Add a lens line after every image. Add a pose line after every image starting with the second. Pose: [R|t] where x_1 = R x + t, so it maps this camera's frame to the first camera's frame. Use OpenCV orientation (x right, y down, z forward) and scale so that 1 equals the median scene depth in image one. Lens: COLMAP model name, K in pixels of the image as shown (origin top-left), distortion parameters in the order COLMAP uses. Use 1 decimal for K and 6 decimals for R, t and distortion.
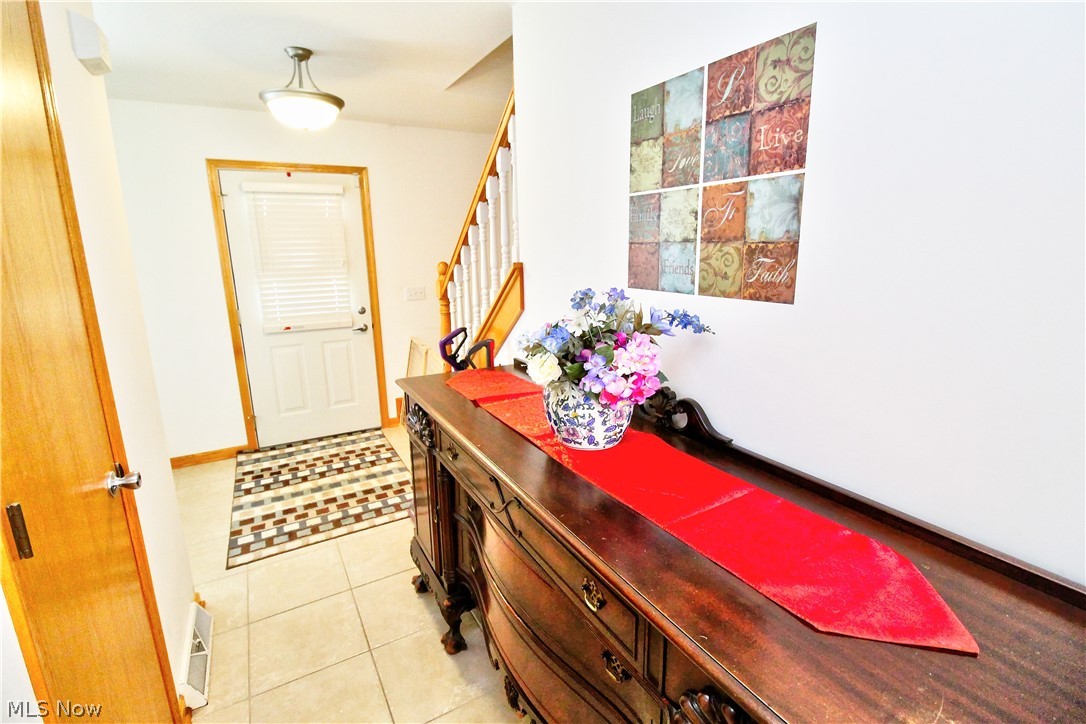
lens RADIAL K [[507.0, 0, 543.8], [0, 507.0, 355.3], [0, 0, 1]] dist [-0.002393, -0.001280]
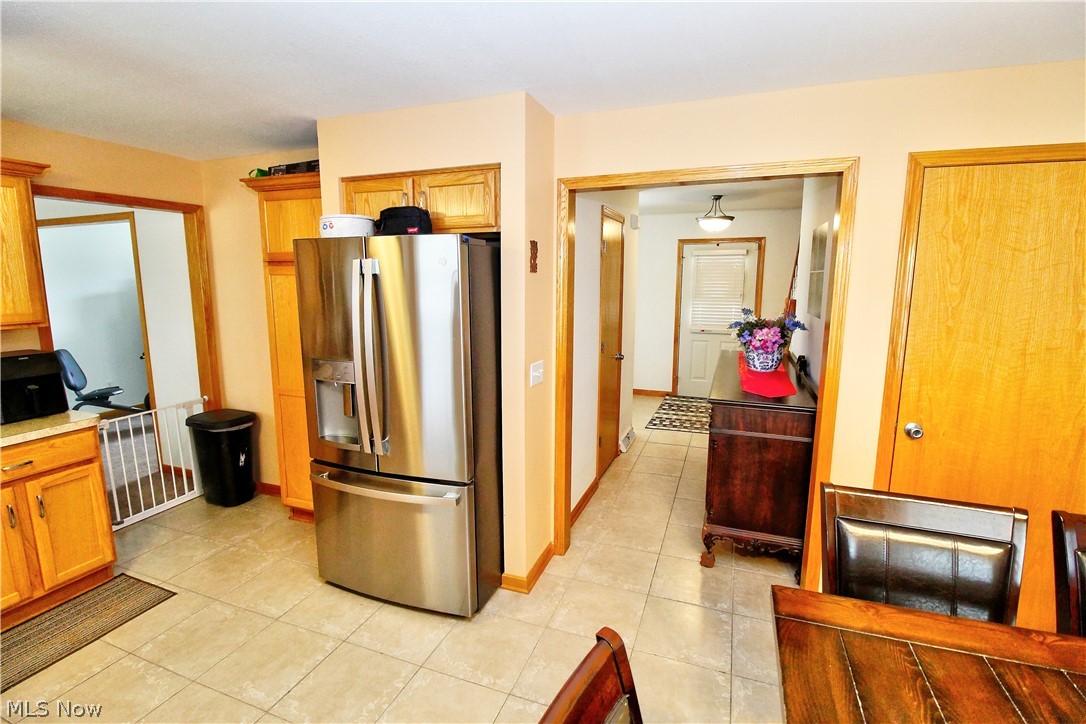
lens RADIAL K [[507.0, 0, 542.8], [0, 507.0, 363.5], [0, 0, 1]] dist [-0.002393, -0.001280]
pose [[0.636815, 0.143675, -0.757512, 0.629080], [-0.173242, 0.984026, 0.040998, 0.106431], [0.751301, 0.105124, 0.651533, -0.706975]]
